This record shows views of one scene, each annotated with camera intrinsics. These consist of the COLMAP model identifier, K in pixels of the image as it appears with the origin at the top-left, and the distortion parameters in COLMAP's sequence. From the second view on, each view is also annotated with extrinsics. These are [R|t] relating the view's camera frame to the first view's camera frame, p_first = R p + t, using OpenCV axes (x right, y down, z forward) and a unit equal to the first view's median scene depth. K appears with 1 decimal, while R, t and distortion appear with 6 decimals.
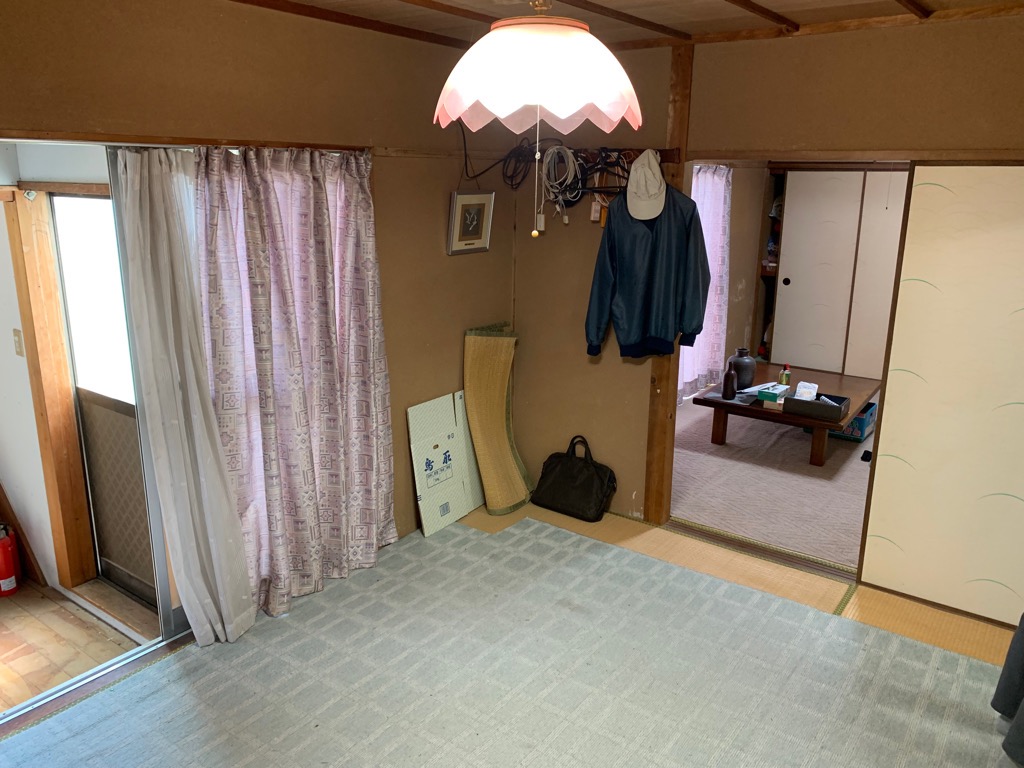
lens RADIAL K [[787.5, 0, 511.4], [0, 787.5, 381.1], [0, 0, 1]] dist [-0.002392, -0.001935]
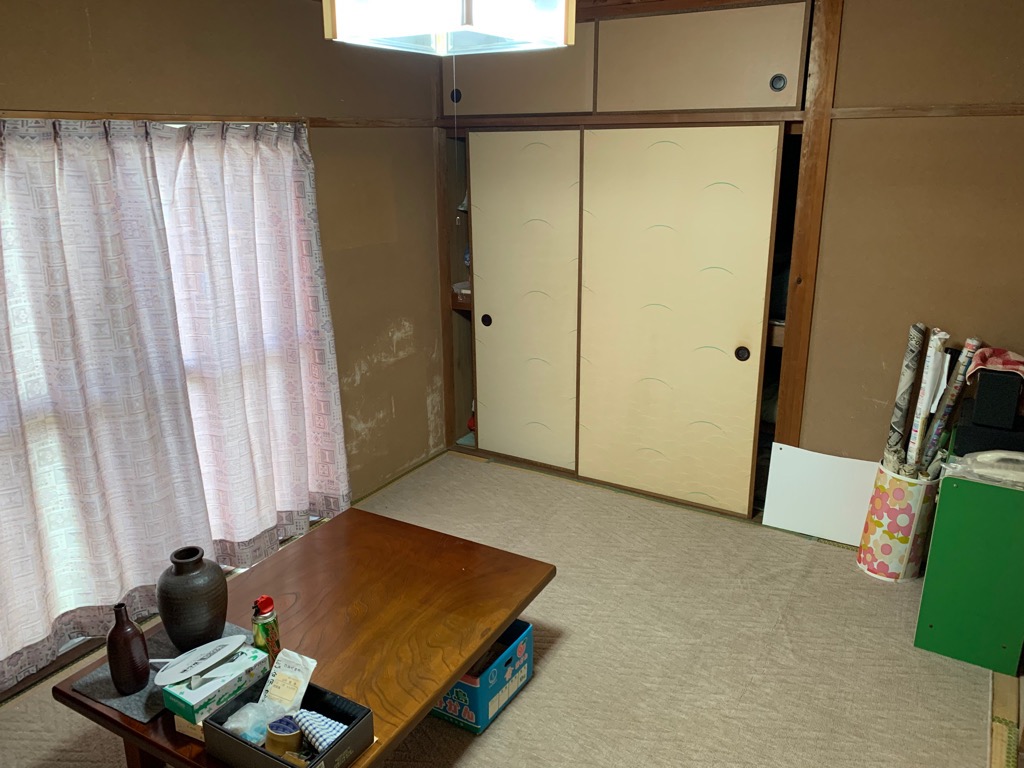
lens RADIAL K [[787.5, 0, 512.7], [0, 787.5, 386.5], [0, 0, 1]] dist [-0.002392, -0.001935]
pose [[0.995521, -0.044393, 0.083469, 0.346599], [0.040321, 0.997942, 0.049857, -0.115065], [-0.085511, -0.046268, 0.995262, 0.441976]]
